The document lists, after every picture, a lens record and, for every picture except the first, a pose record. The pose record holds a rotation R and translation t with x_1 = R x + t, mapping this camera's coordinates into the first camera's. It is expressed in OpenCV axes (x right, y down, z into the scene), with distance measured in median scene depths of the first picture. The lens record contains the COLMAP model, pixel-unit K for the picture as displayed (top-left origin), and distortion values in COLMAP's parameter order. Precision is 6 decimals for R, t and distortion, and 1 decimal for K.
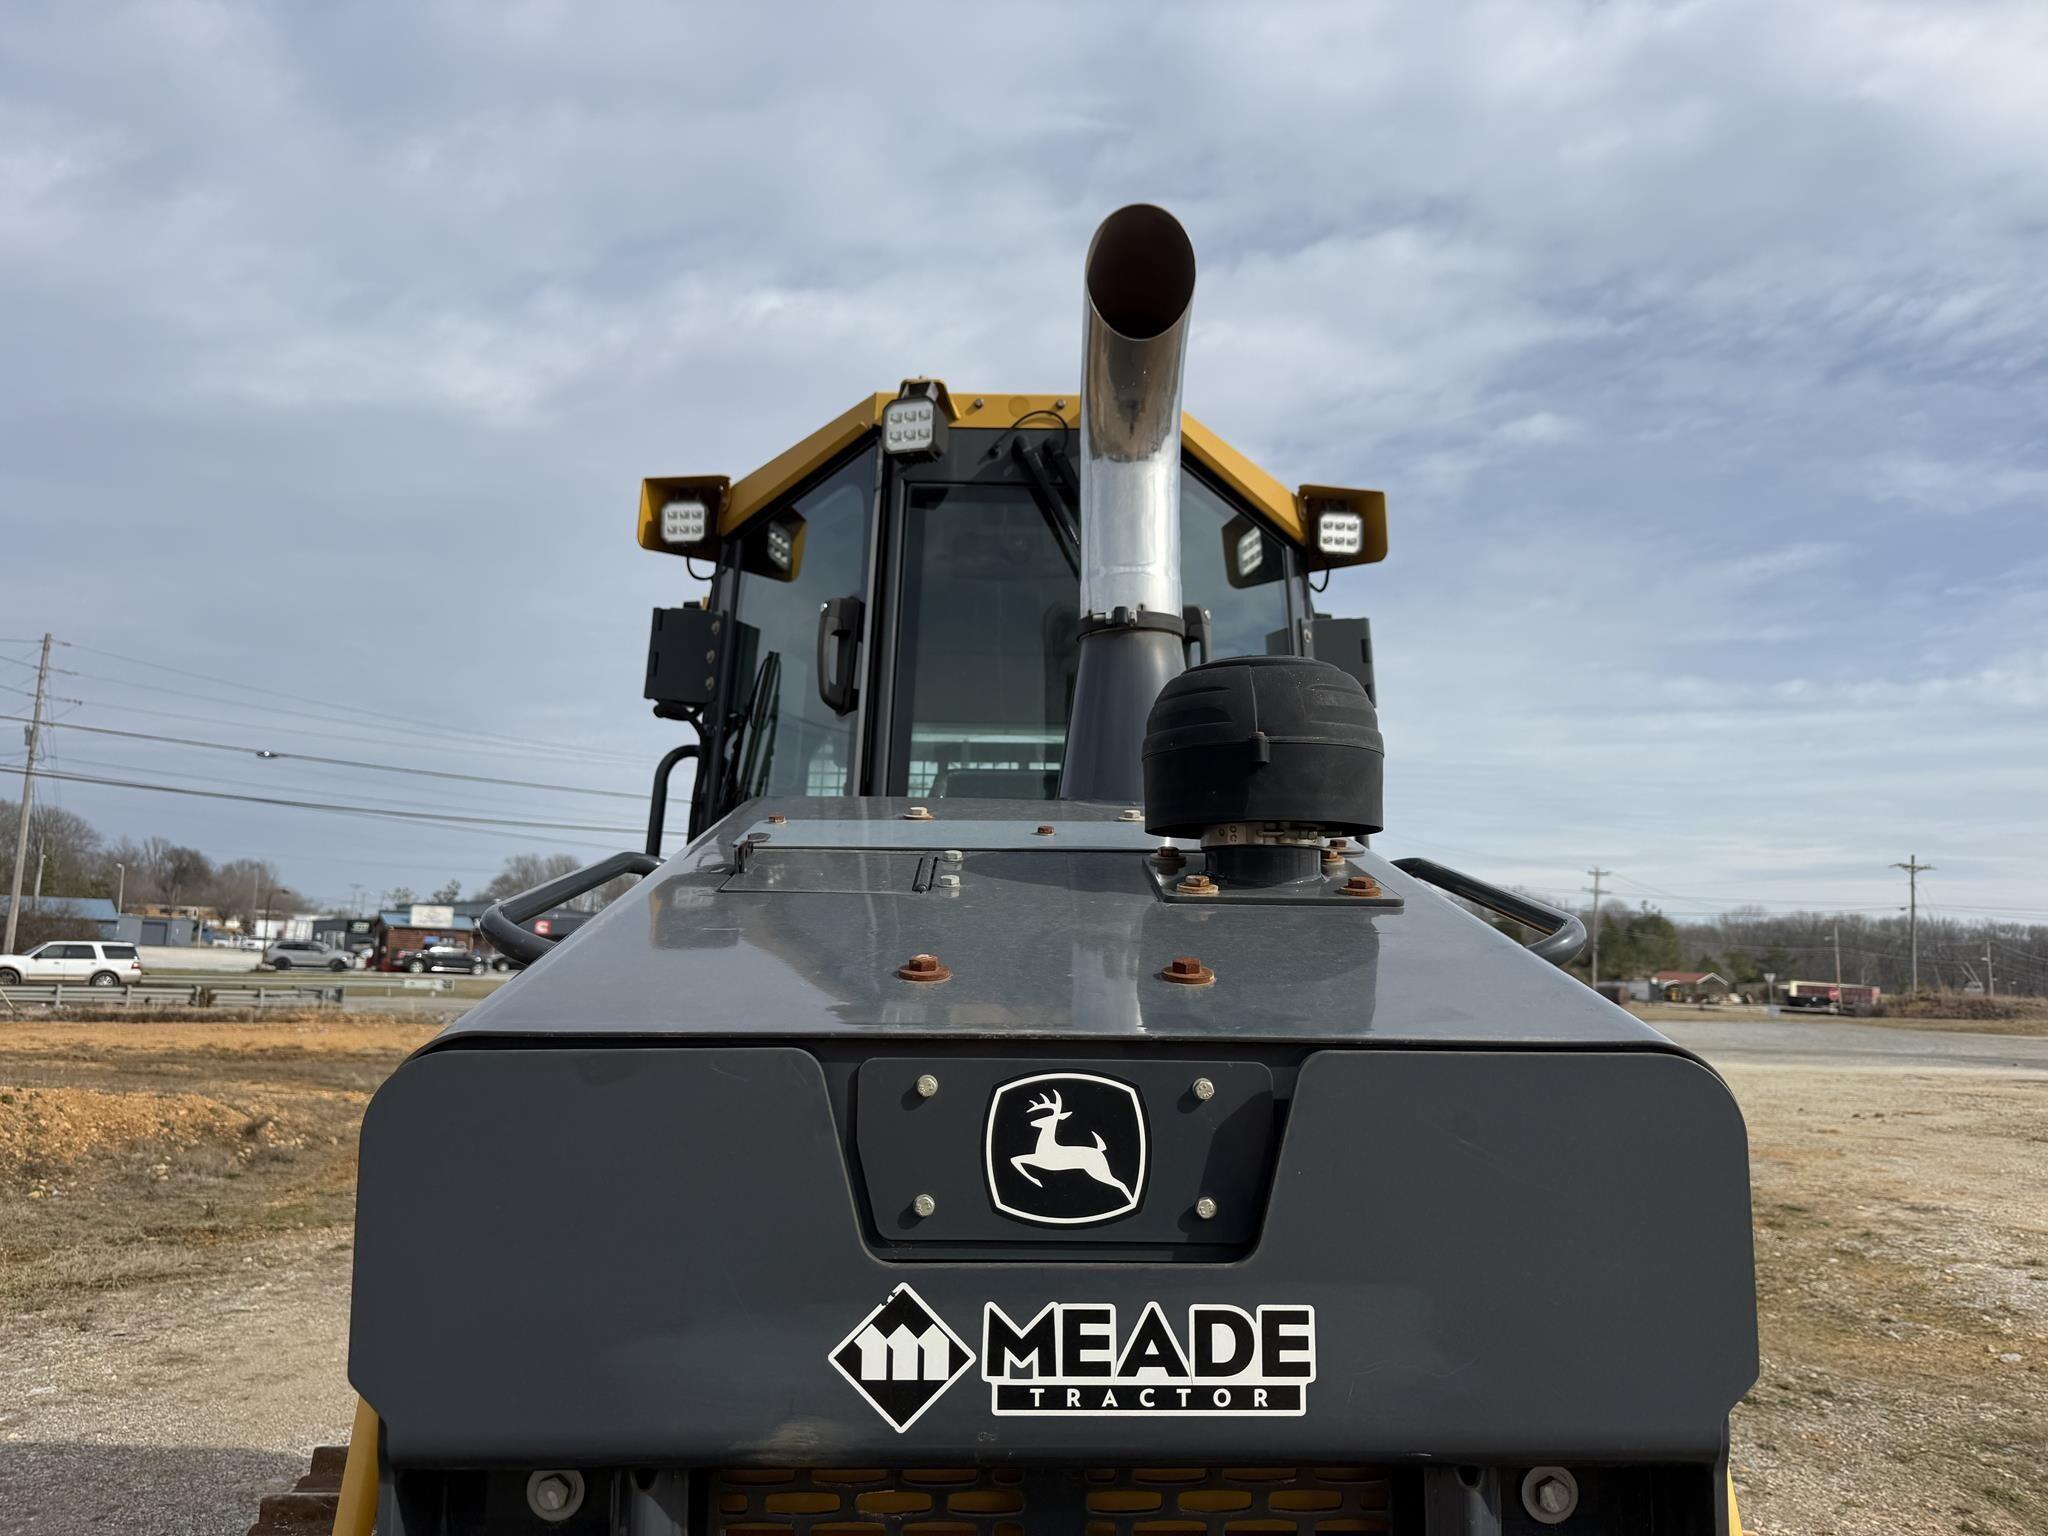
lens RADIAL K [[1435.2, 0, 1013.5], [0, 1435.2, 784.9], [0, 0, 1]] dist [0.004194, -0.007525]
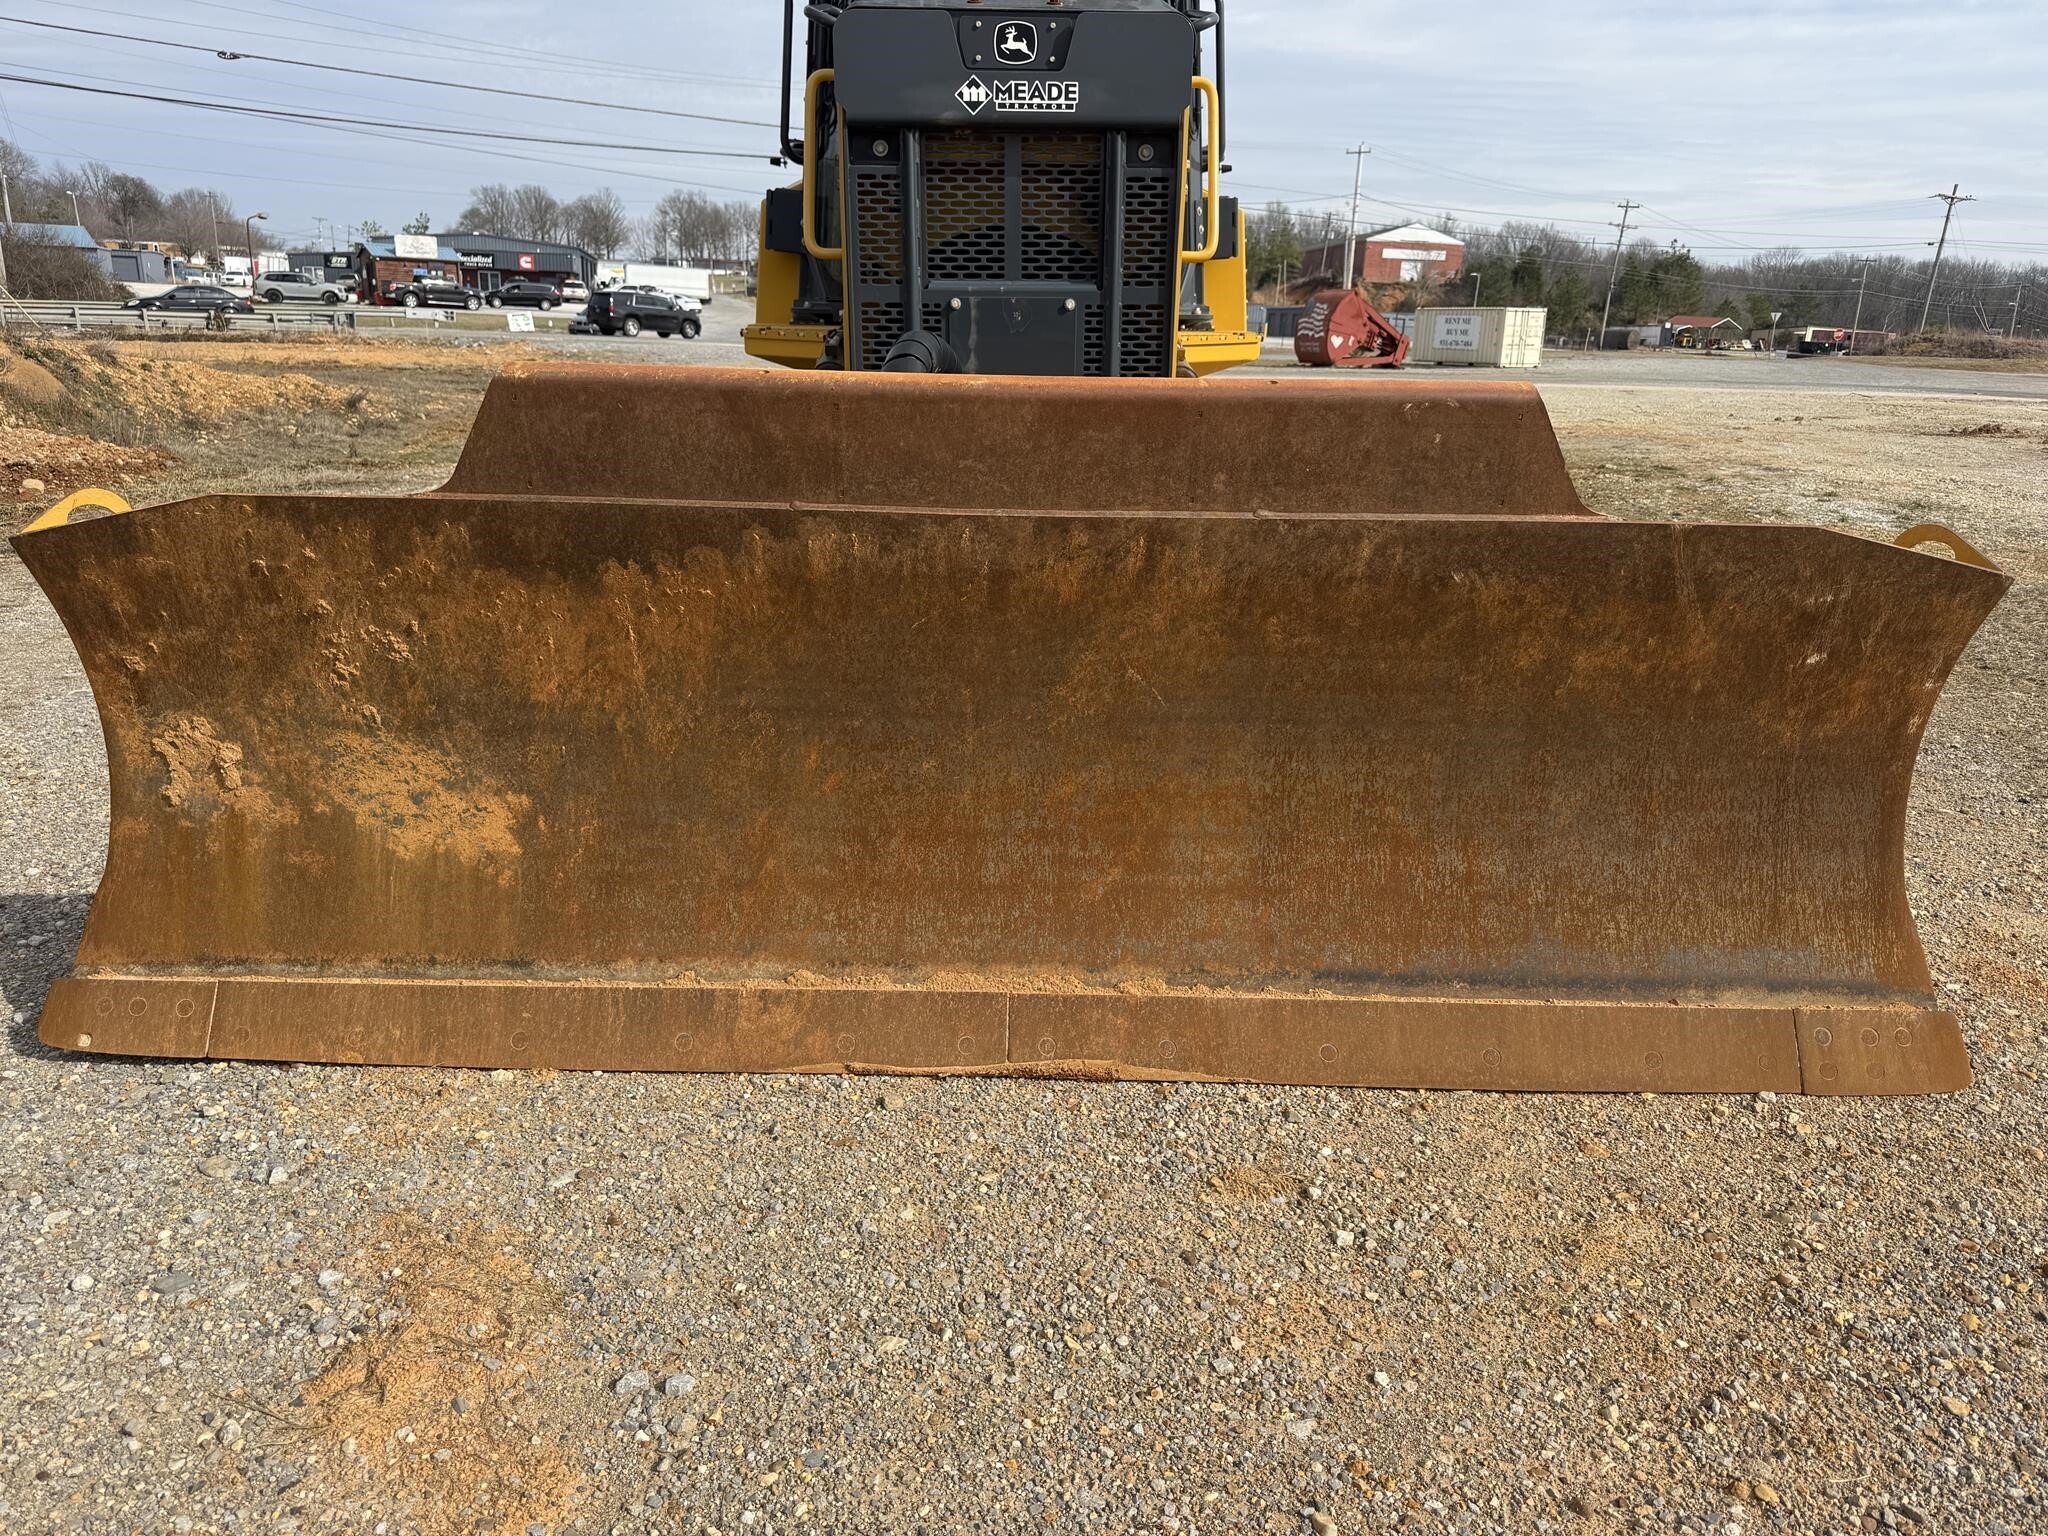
lens RADIAL K [[1433.7, 0, 1024.2], [0, 1433.7, 772.2], [0, 0, 1]] dist [0.019236, -0.020149]
pose [[0.999978, -0.000300, 0.006568, 0.003353], [-0.002484, 0.907722, 0.419564, 0.040472], [-0.006088, -0.419572, 0.907702, -0.318966]]
